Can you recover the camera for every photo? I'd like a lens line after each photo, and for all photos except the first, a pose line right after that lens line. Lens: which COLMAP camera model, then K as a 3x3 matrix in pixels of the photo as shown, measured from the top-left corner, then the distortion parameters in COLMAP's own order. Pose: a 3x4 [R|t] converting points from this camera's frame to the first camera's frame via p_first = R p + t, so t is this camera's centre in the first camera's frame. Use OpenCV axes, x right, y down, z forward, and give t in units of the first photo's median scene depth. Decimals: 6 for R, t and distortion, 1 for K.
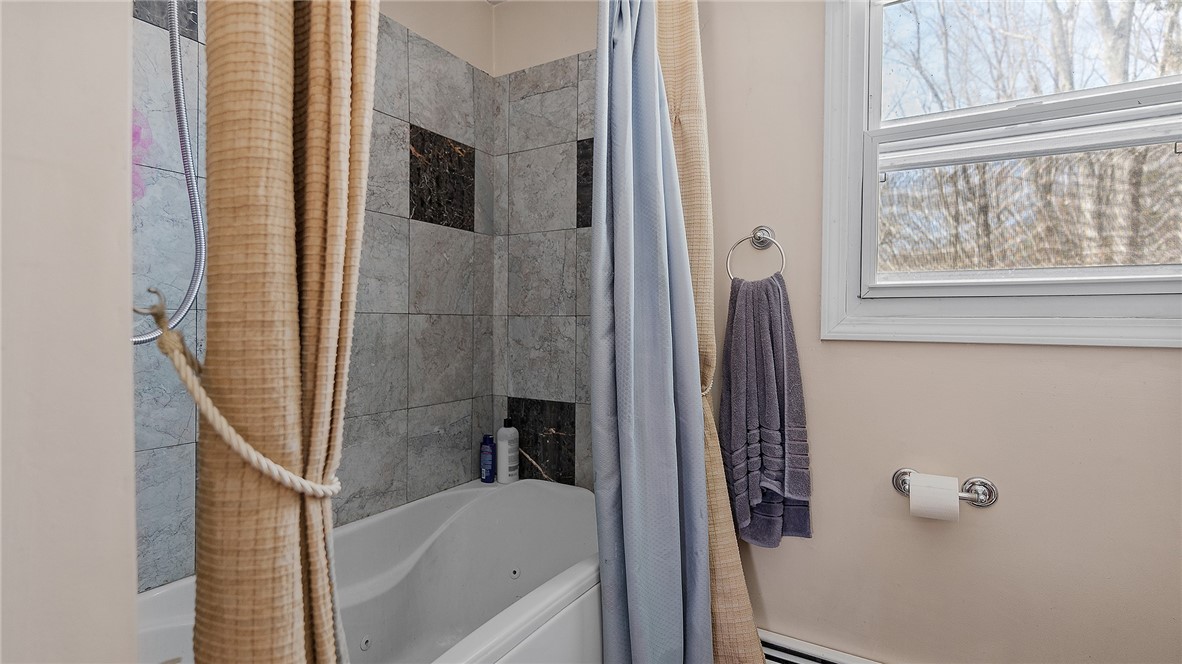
lens RADIAL K [[575.9, 0, 580.0], [0, 575.9, 325.4], [0, 0, 1]] dist [0.002966, 0.001310]
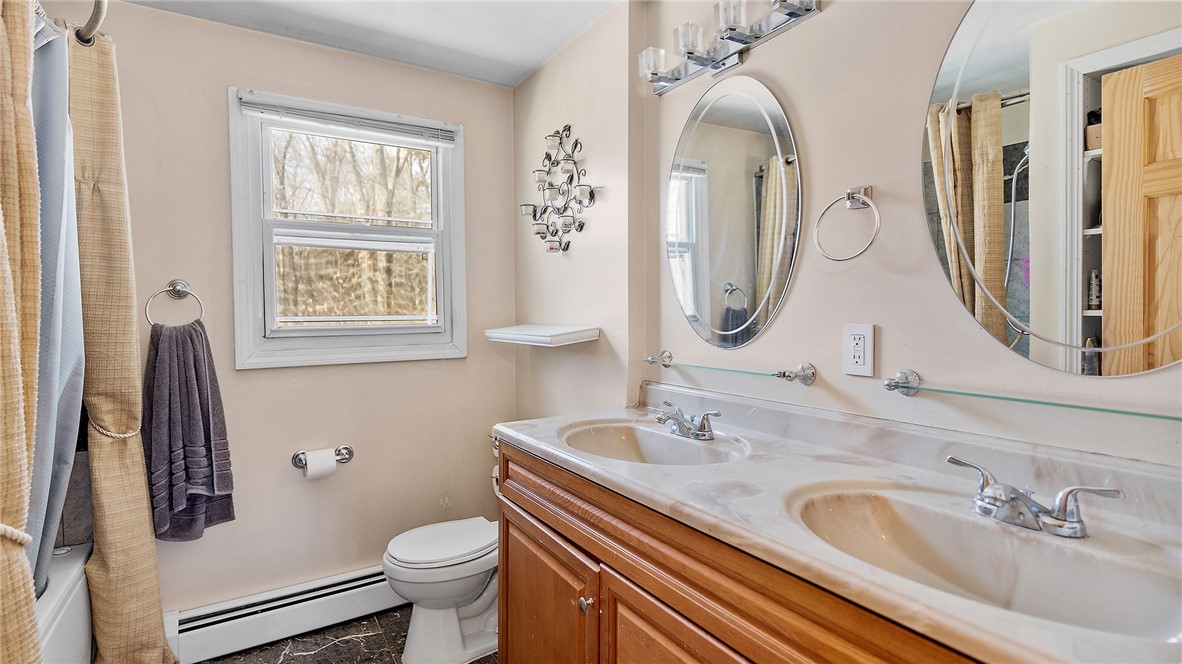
lens RADIAL K [[575.9, 0, 592.6], [0, 575.9, 321.8], [0, 0, 1]] dist [0.002966, 0.001310]
pose [[0.432162, -0.039260, 0.900941, -0.425972], [0.012371, 0.999216, 0.037608, -0.128278], [-0.901711, -0.005108, 0.432309, -0.320294]]
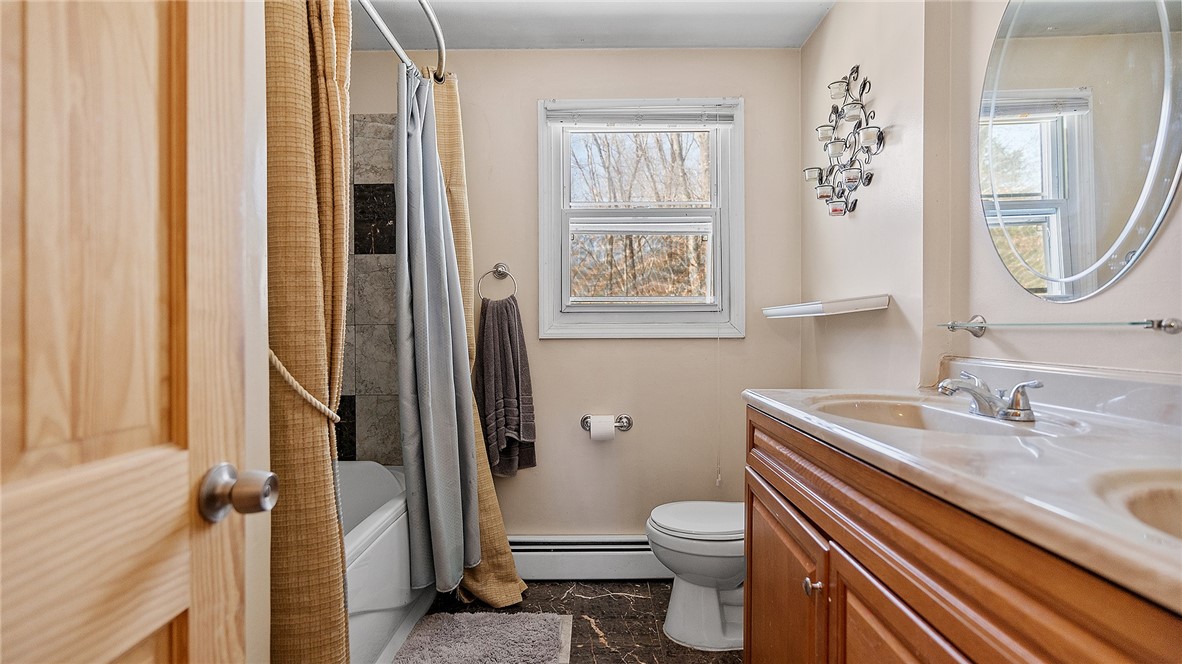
lens RADIAL K [[575.9, 0, 594.3], [0, 575.9, 331.1], [0, 0, 1]] dist [0.002966, 0.001310]
pose [[0.854557, -0.016018, 0.519110, -0.267665], [0.016884, 0.999853, 0.003058, 0.001753], [-0.519083, 0.006151, 0.854702, -0.415636]]
